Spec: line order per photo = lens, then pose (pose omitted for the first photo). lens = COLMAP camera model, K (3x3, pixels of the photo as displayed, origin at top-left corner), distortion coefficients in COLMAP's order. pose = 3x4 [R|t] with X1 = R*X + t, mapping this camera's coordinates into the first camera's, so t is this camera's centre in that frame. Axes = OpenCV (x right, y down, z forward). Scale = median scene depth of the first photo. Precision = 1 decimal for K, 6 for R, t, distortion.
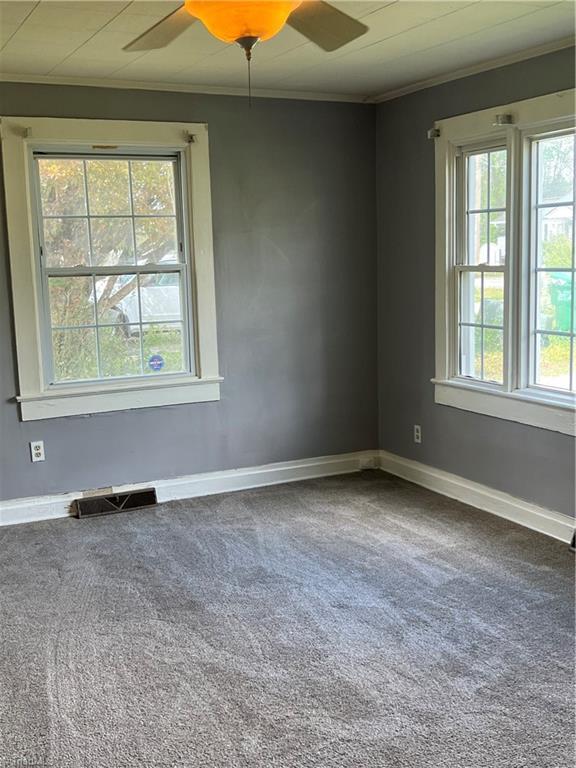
lens RADIAL K [[894.2, 0, 289.7], [0, 894.2, 387.8], [0, 0, 1]] dist [0.061832, 0.000000]
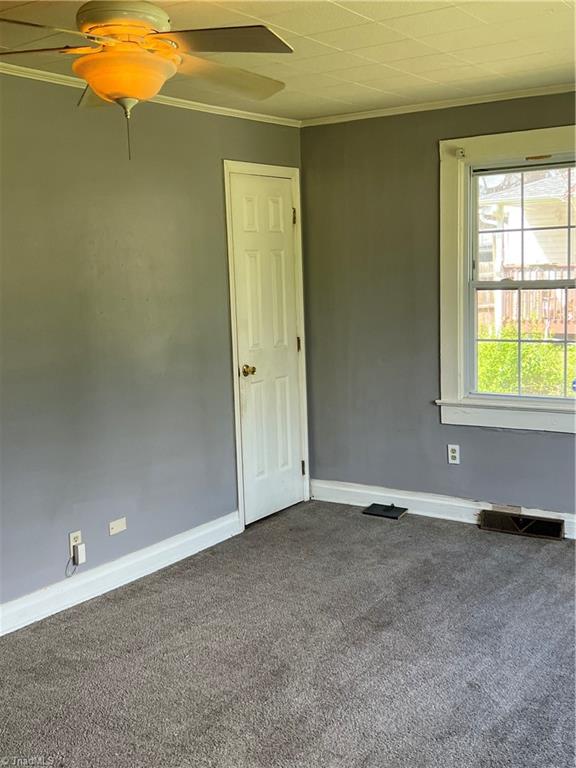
lens RADIAL K [[894.2, 0, 290.8], [0, 894.2, 377.1], [0, 0, 1]] dist [0.061832, 0.000000]
pose [[0.513435, 0.119901, -0.849711, 0.509393], [-0.121569, 0.990367, 0.066291, -0.066217], [0.849474, 0.069262, 0.523065, 0.286908]]
